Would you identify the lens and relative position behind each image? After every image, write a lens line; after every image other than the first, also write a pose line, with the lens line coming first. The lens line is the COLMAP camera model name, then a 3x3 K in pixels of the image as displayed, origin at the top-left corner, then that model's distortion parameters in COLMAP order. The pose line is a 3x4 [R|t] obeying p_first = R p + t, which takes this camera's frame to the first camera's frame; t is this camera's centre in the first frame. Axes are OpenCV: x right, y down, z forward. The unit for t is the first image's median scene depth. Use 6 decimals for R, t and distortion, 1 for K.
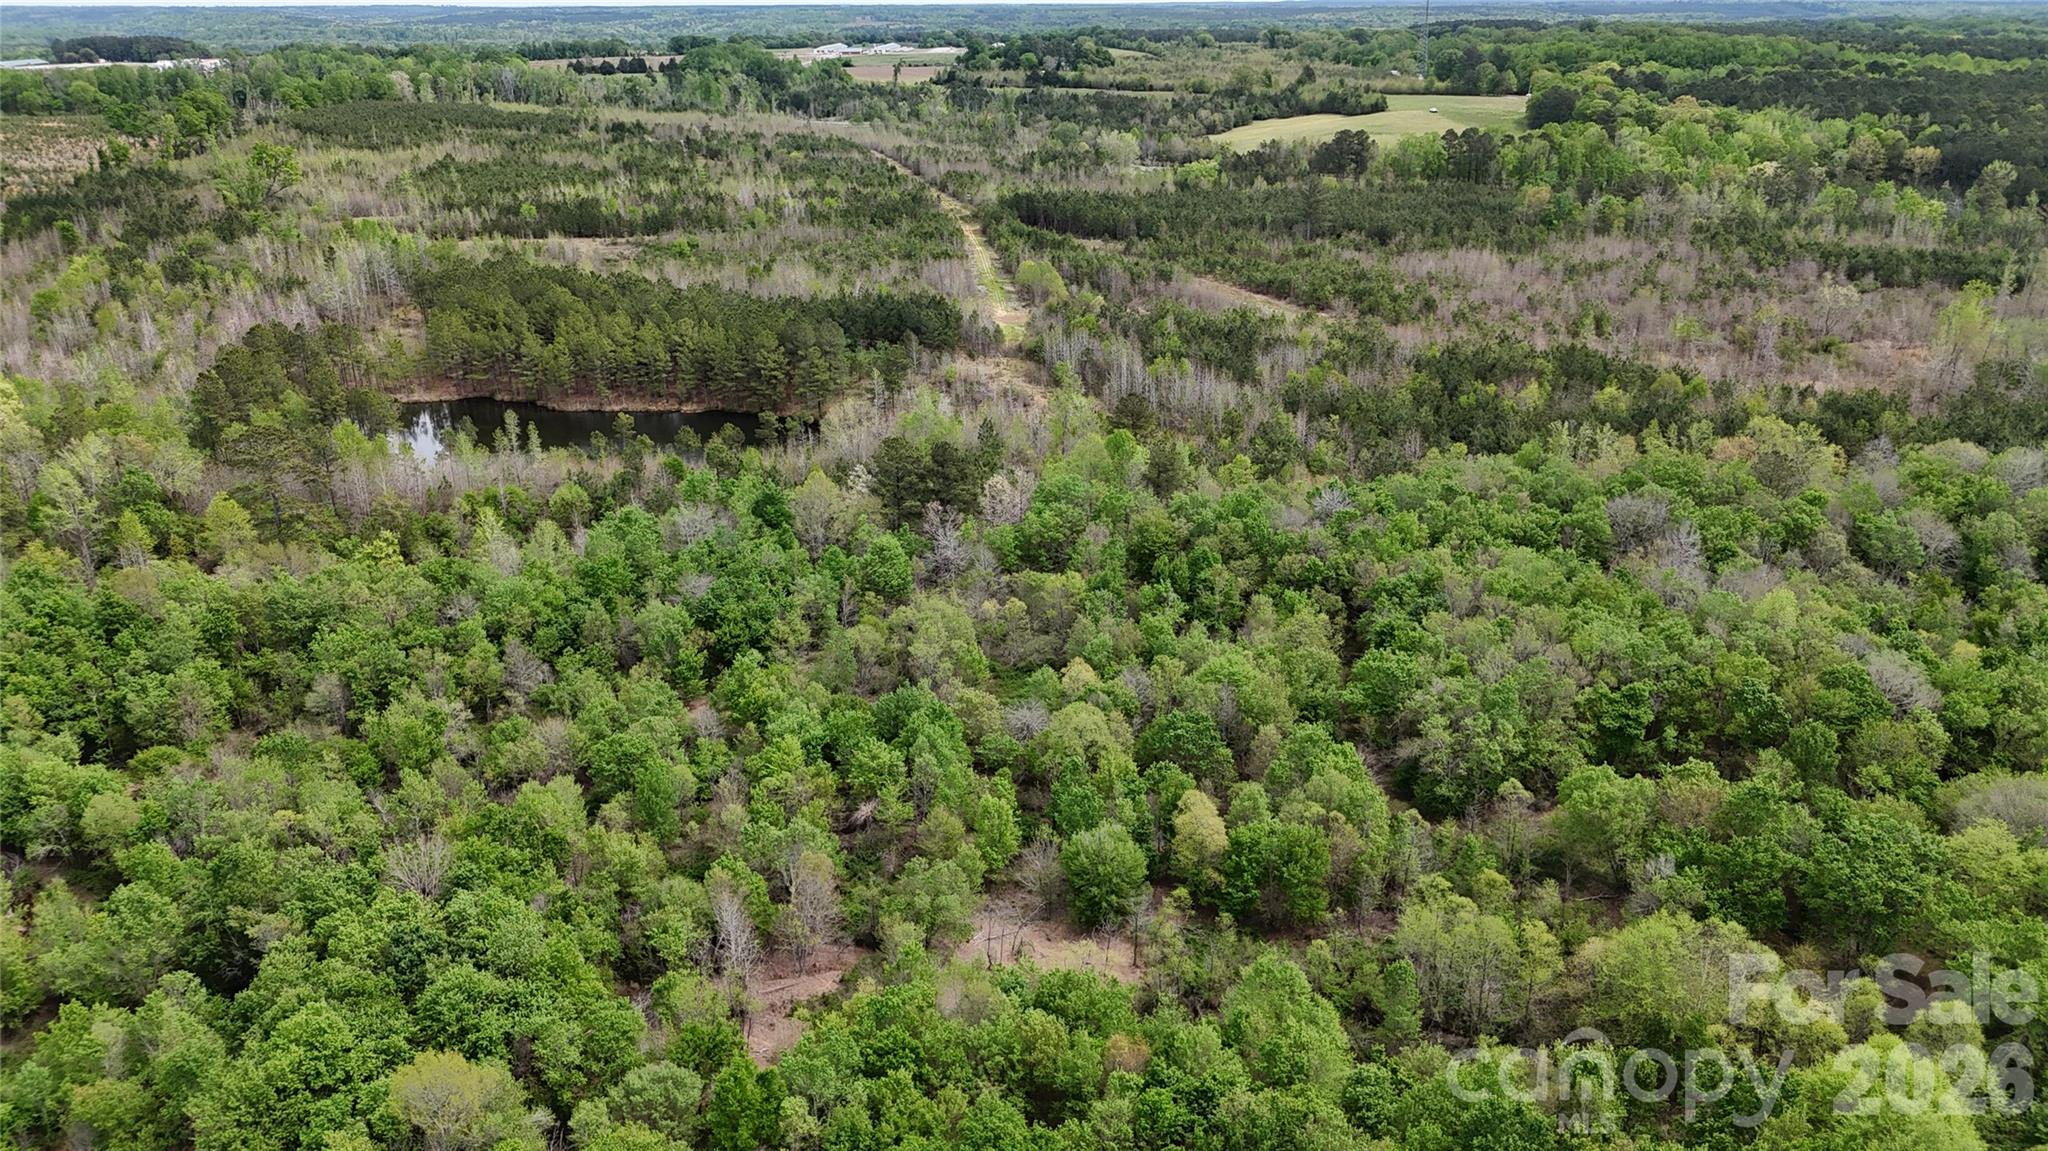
lens RADIAL K [[1520.0, 0, 1021.4], [0, 1520.0, 581.3], [0, 0, 1]] dist [0.068801, -0.063674]
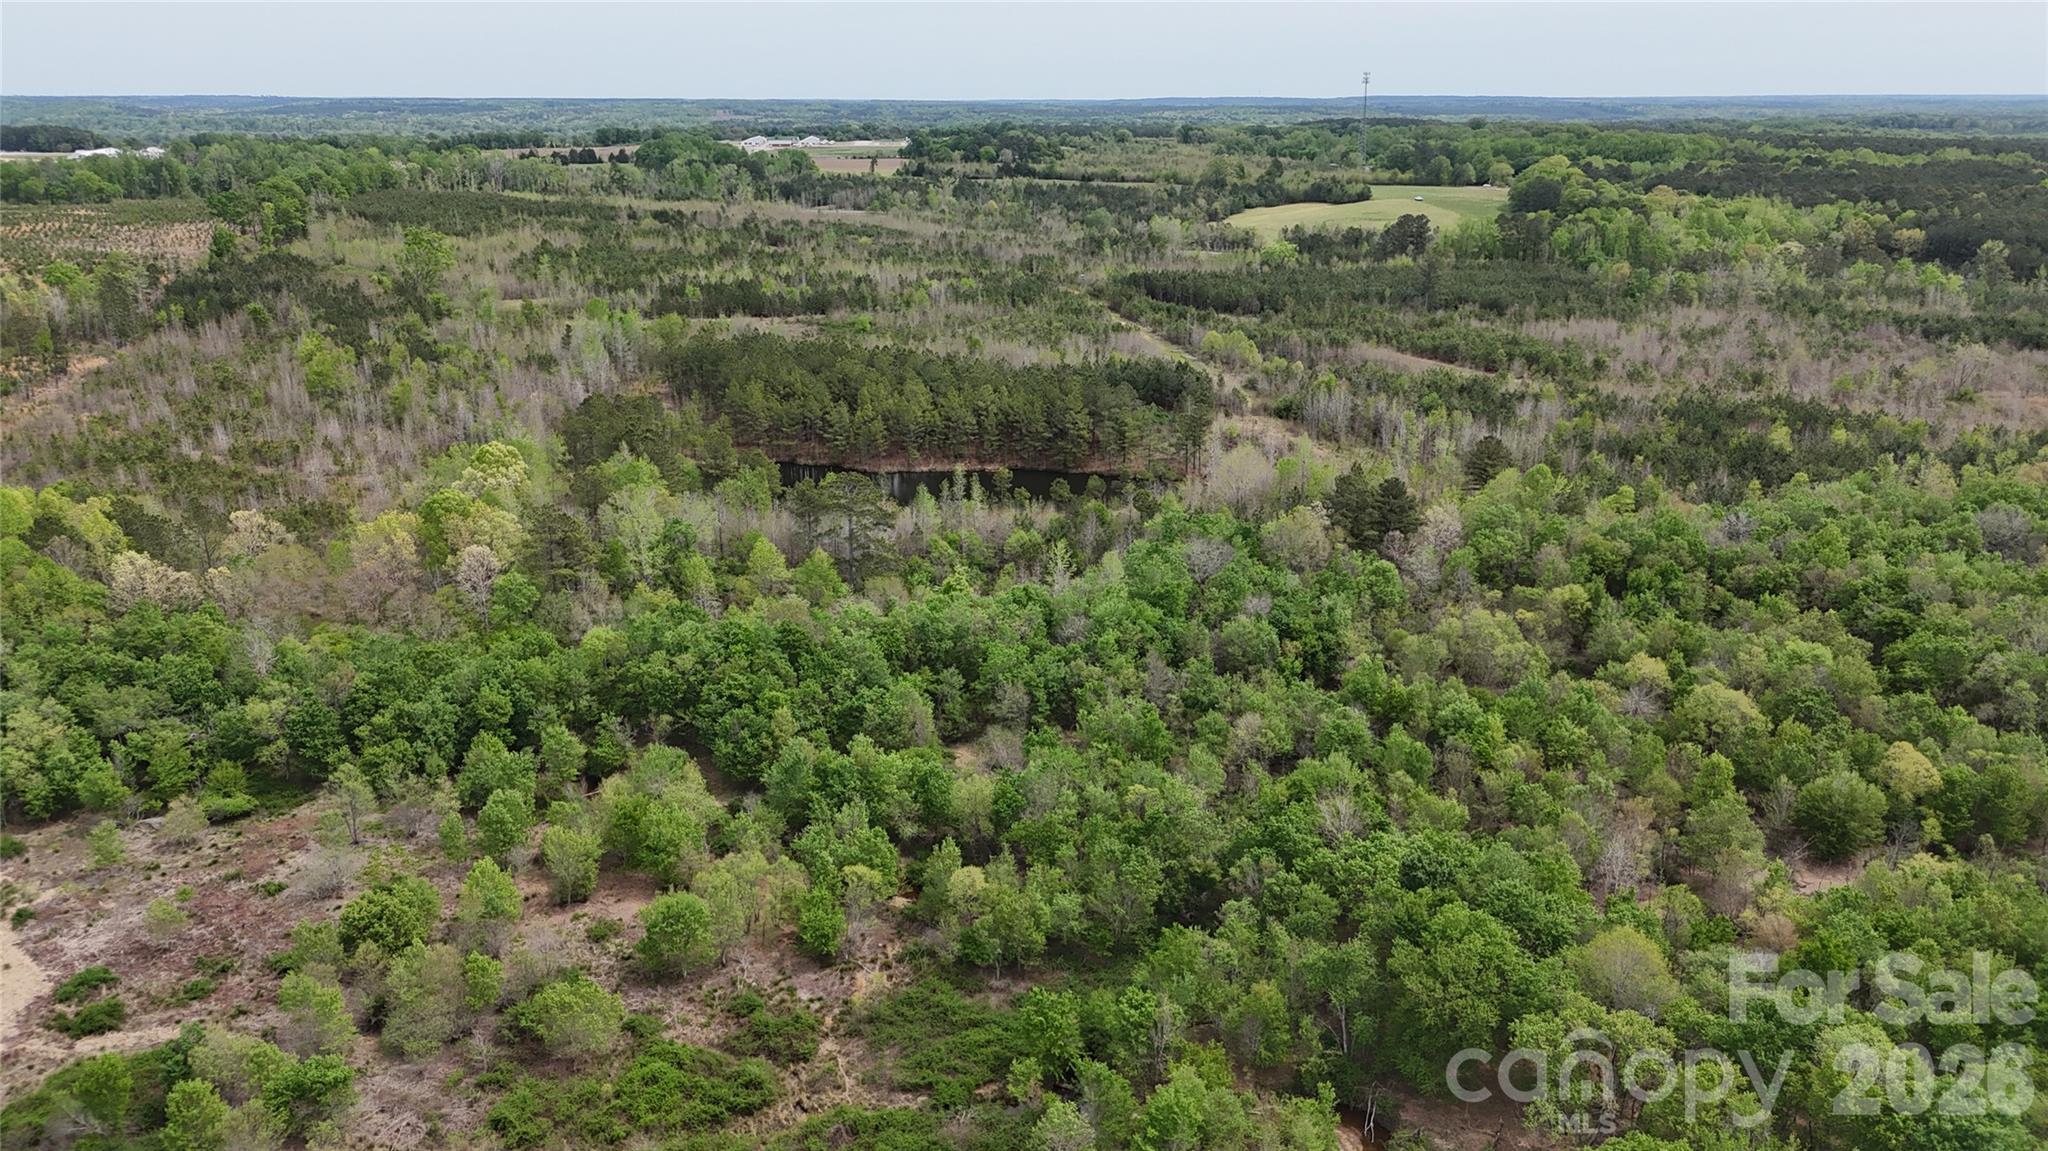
lens RADIAL K [[1520.0, 0, 1024.7], [0, 1520.0, 587.5], [0, 0, 1]] dist [0.068801, -0.063674]
pose [[0.993785, -0.027225, 0.107933, -0.141048], [0.032808, 0.998195, -0.050294, 0.011528], [-0.106369, 0.053523, 0.992885, -0.026927]]
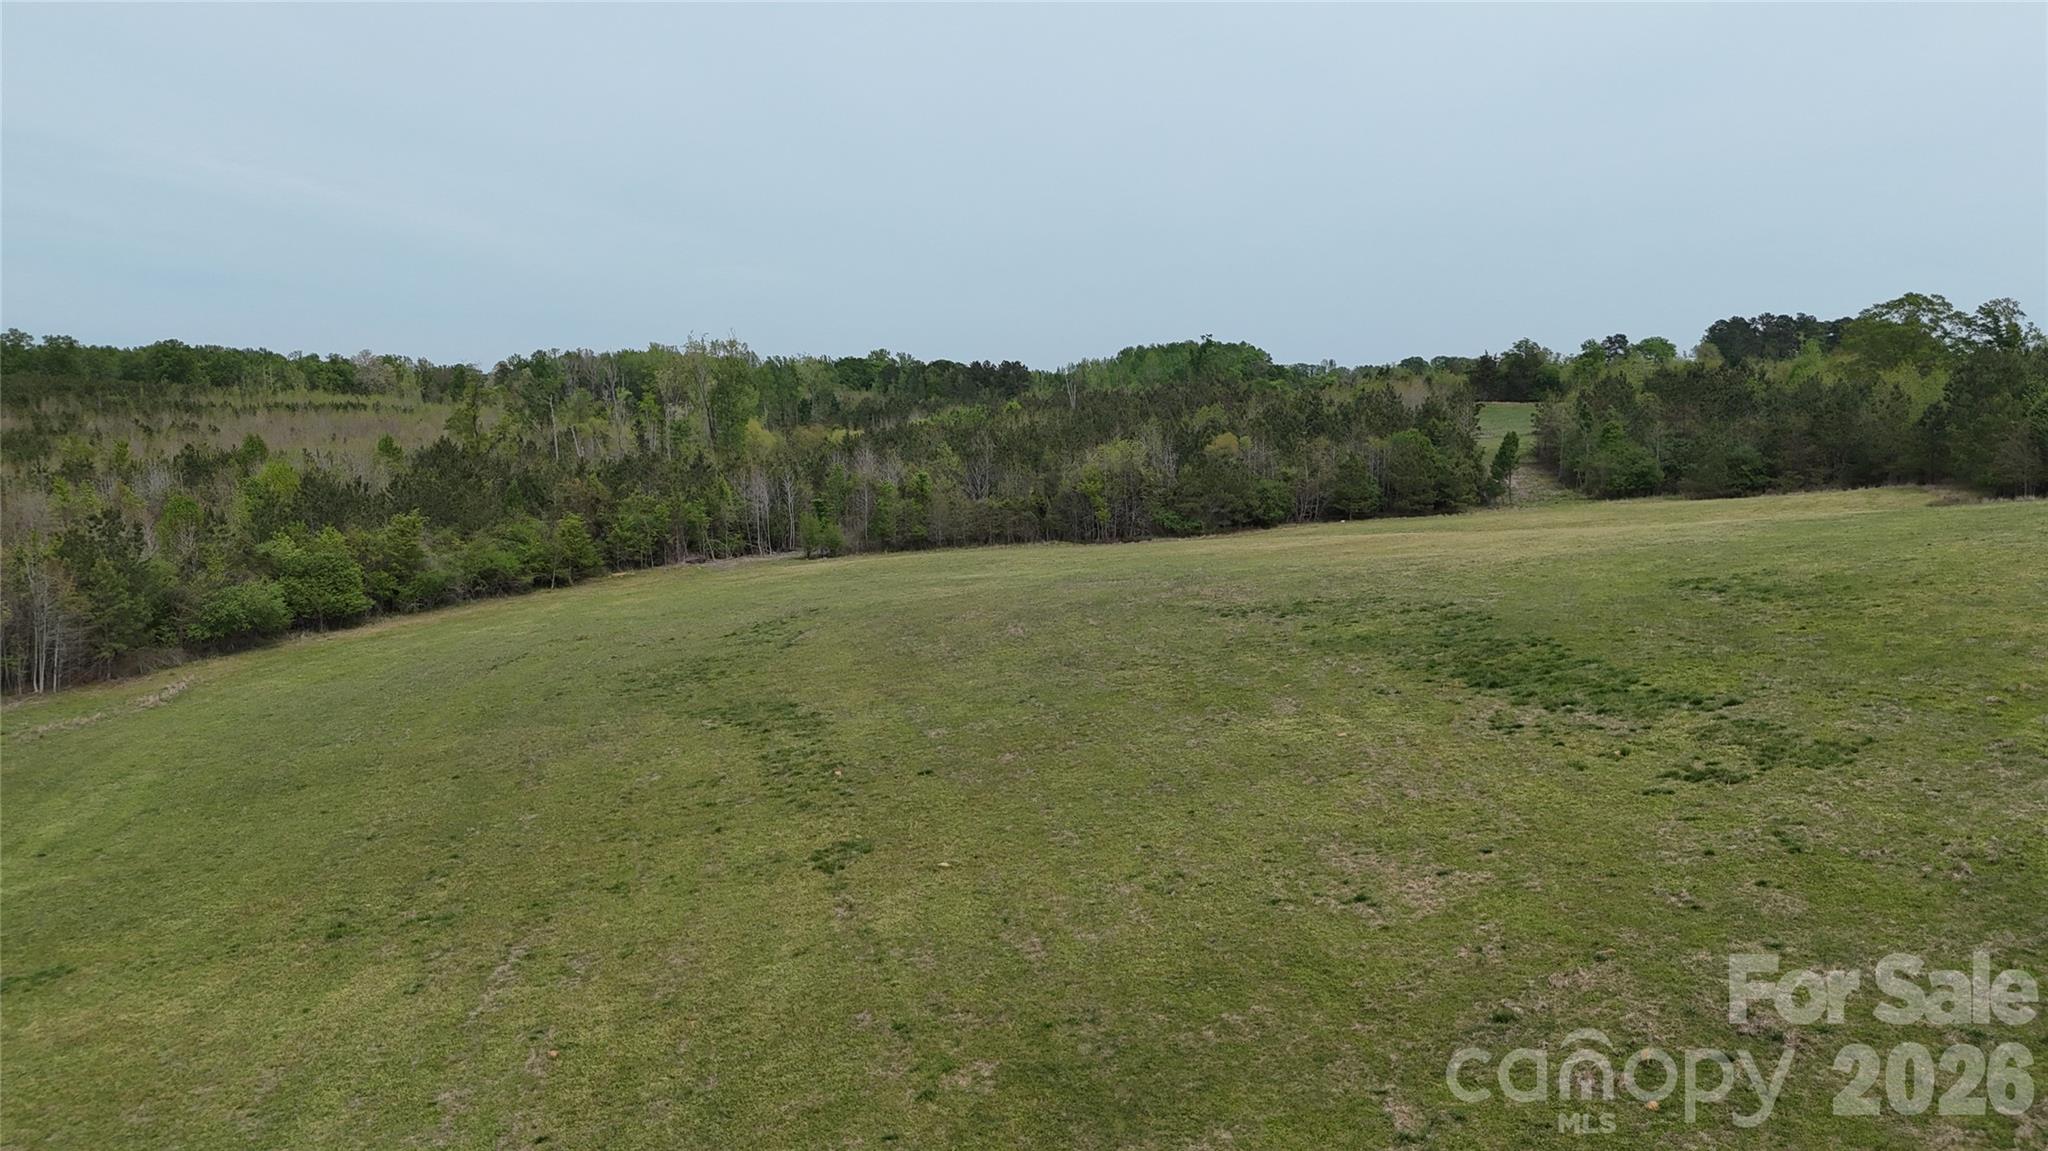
lens RADIAL K [[1520.0, 0, 1021.1], [0, 1520.0, 573.2], [0, 0, 1]] dist [0.068801, -0.063674]
pose [[0.709037, 0.092214, -0.699116, 0.283788], [-0.252150, 0.959020, -0.129233, -0.289517], [0.658549, 0.267913, 0.703232, 0.953358]]
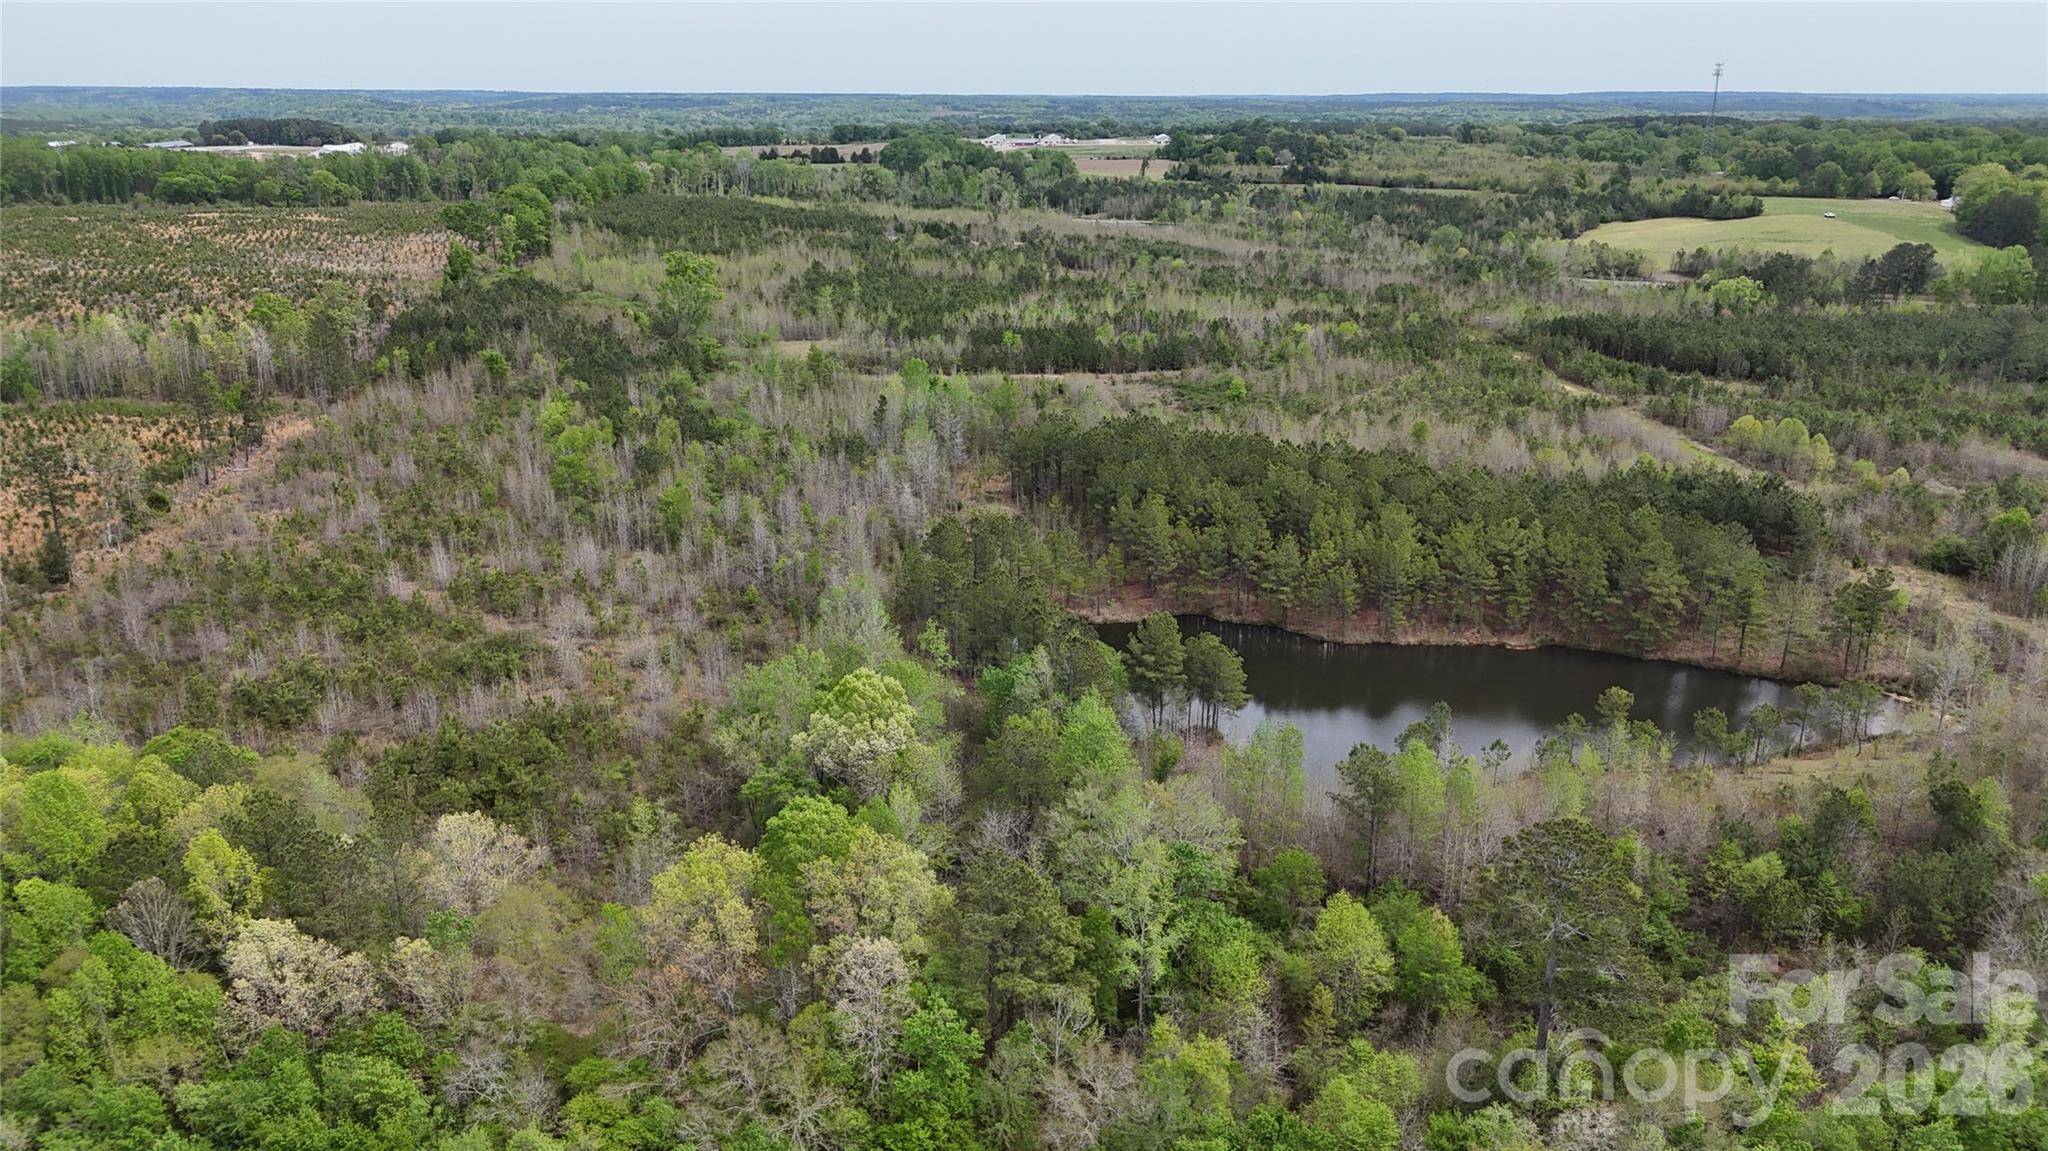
lens RADIAL K [[1520.0, 0, 1022.5], [0, 1520.0, 577.4], [0, 0, 1]] dist [0.068801, -0.063674]
pose [[0.999797, 0.015418, -0.012969, -0.198698], [-0.016103, 0.998386, -0.054470, -0.045292], [0.012108, 0.054668, 0.998431, 0.124356]]
